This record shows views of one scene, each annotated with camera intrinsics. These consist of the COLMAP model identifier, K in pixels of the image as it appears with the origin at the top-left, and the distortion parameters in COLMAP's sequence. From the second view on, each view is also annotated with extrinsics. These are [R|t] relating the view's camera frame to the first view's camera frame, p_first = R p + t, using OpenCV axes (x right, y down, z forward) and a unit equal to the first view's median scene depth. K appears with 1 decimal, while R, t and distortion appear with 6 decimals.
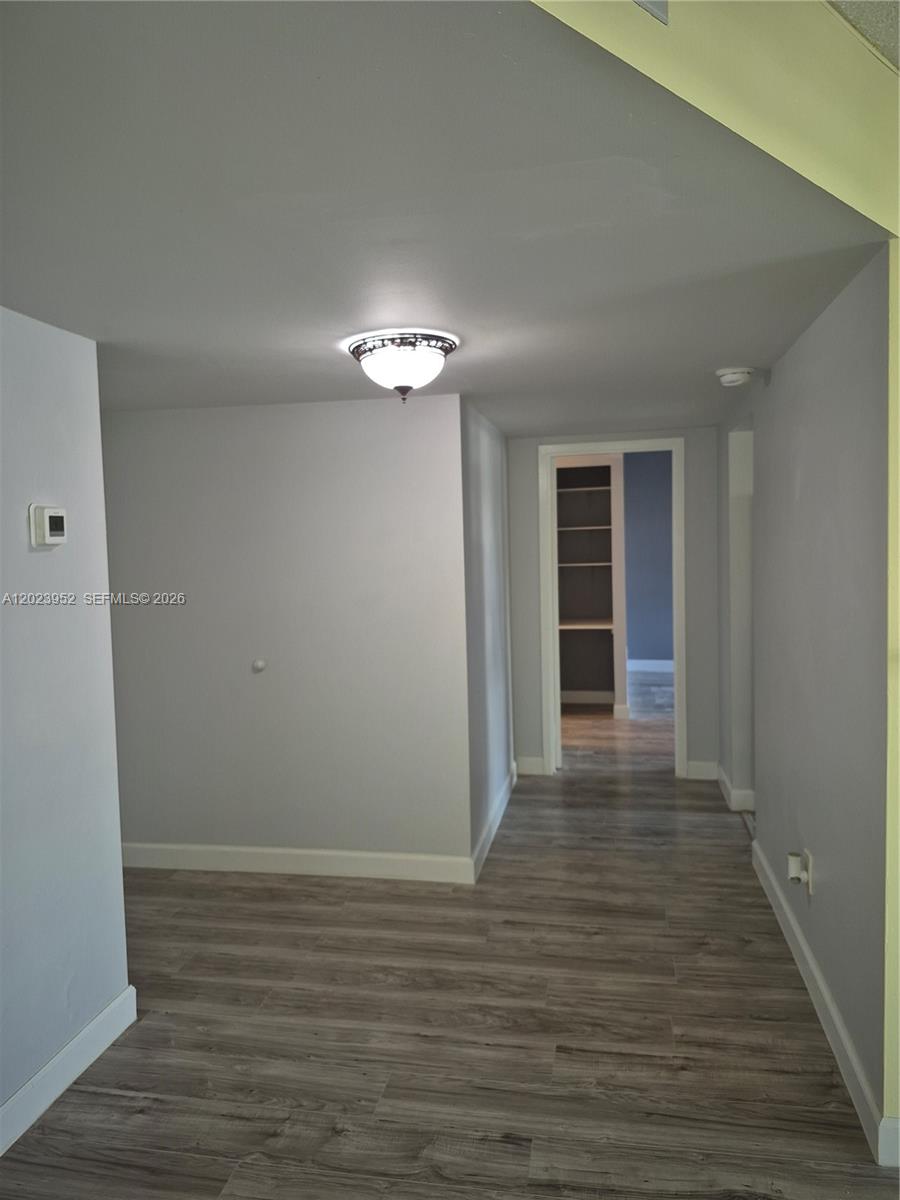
lens RADIAL K [[838.7, 0, 442.0], [0, 838.7, 597.8], [0, 0, 1]] dist [0.046184, -0.055662]
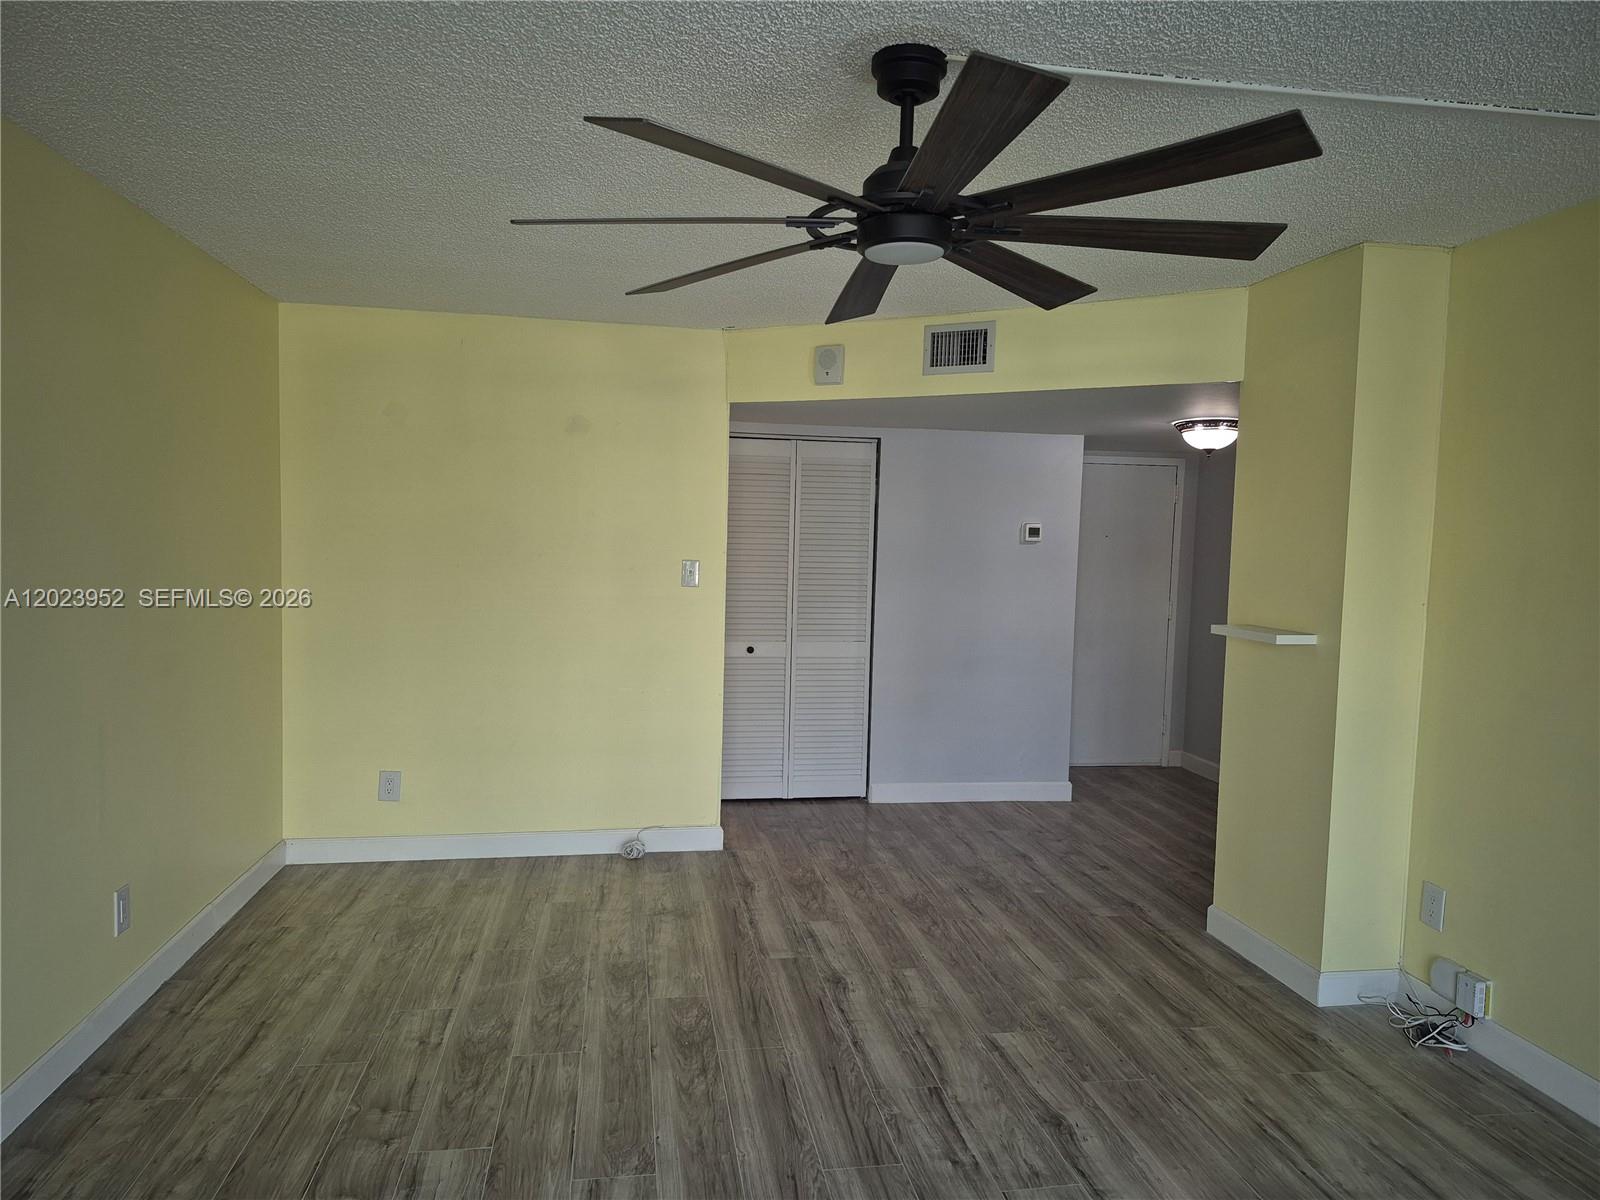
lens RADIAL K [[1118.2, 0, 822.0], [0, 1118.2, 610.9], [0, 0, 1]] dist [0.046184, -0.055662]
pose [[0.363427, 0.108595, -0.925272, 1.568308], [-0.107491, 0.991438, 0.074140, -0.031830], [0.925401, 0.072514, 0.371989, -0.411511]]
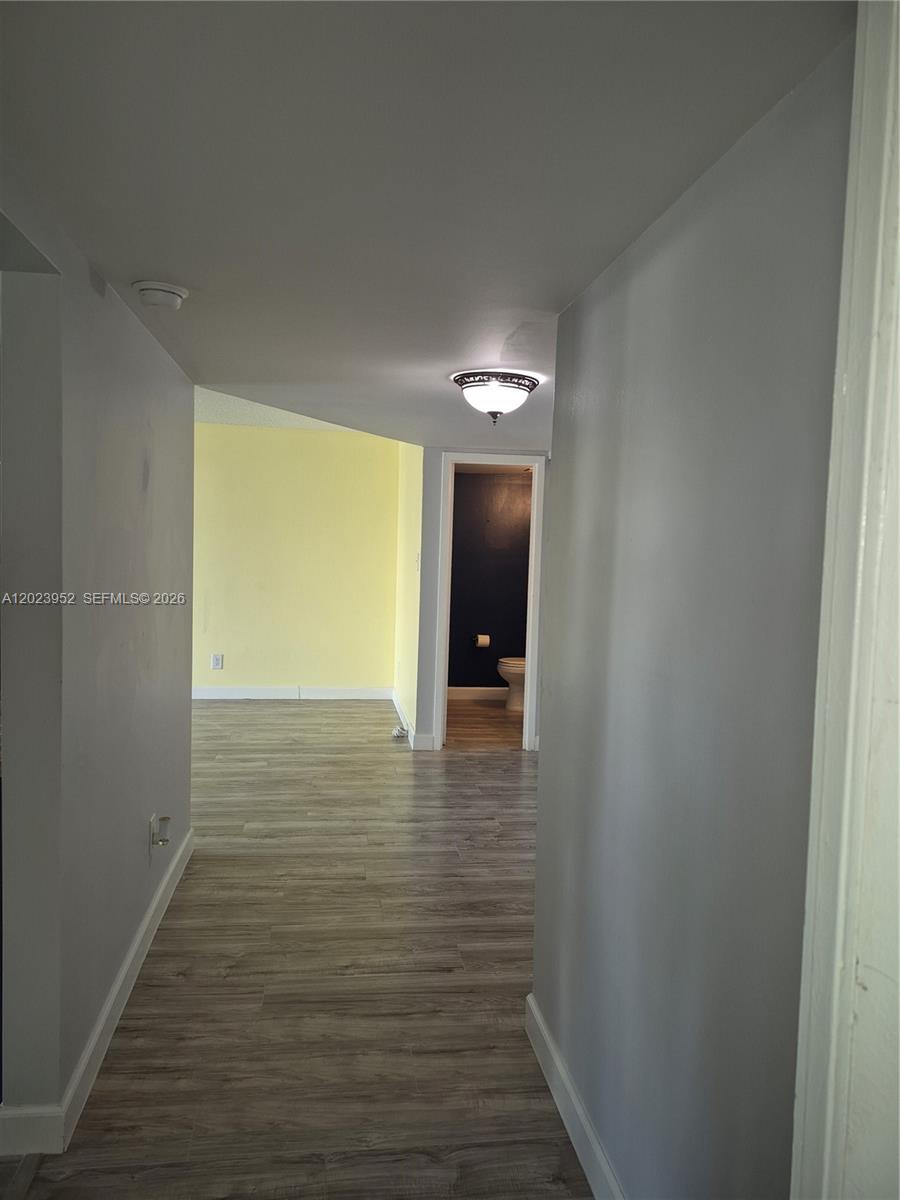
lens RADIAL K [[838.7, 0, 442.0], [0, 838.7, 597.8], [0, 0, 1]] dist [0.046184, -0.055662]
pose [[-0.942452, 0.020577, -0.333708, 0.428446], [-0.027862, 0.989799, 0.139718, -0.139089], [0.333179, 0.140975, -0.932265, 2.054518]]
